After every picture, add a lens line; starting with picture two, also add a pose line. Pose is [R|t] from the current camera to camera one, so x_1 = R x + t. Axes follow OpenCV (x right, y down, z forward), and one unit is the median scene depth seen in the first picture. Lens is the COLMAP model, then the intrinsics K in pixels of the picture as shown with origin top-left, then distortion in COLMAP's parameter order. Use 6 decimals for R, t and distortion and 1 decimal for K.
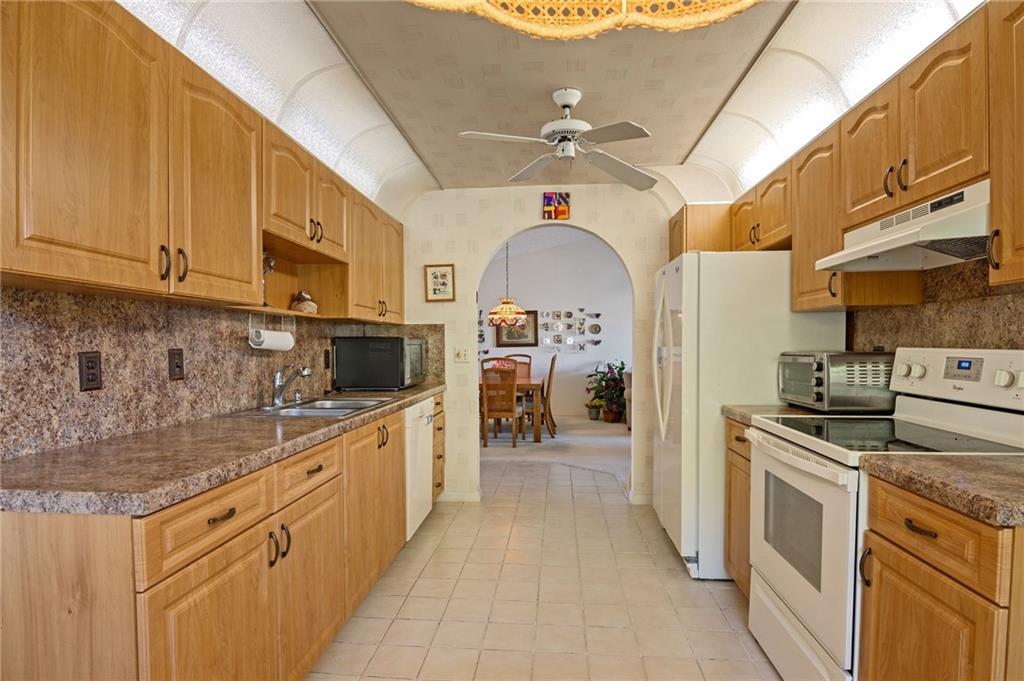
lens RADIAL K [[524.4, 0, 511.6], [0, 524.4, 345.8], [0, 0, 1]] dist [0.000309, -0.000055]
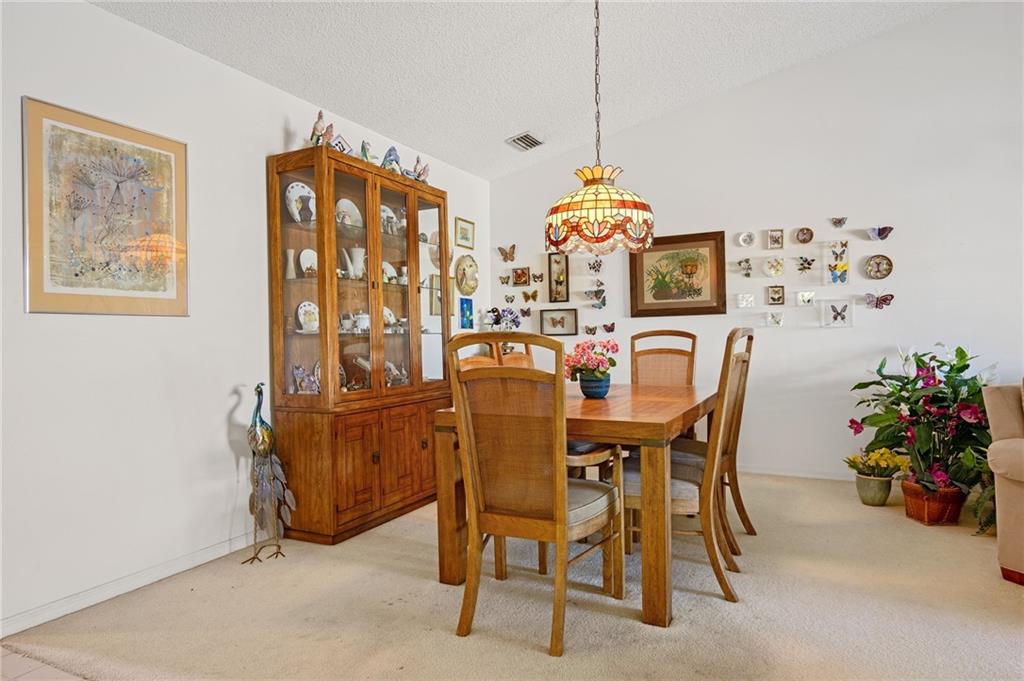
lens RADIAL K [[616.6, 0, 512.8], [0, 616.6, 339.6], [0, 0, 1]] dist [-0.005221, -0.000713]
pose [[0.931791, -0.002178, -0.362988, 0.073439], [0.006931, 0.999906, 0.011792, 0.015921], [0.362928, -0.013504, 0.931719, 0.477528]]
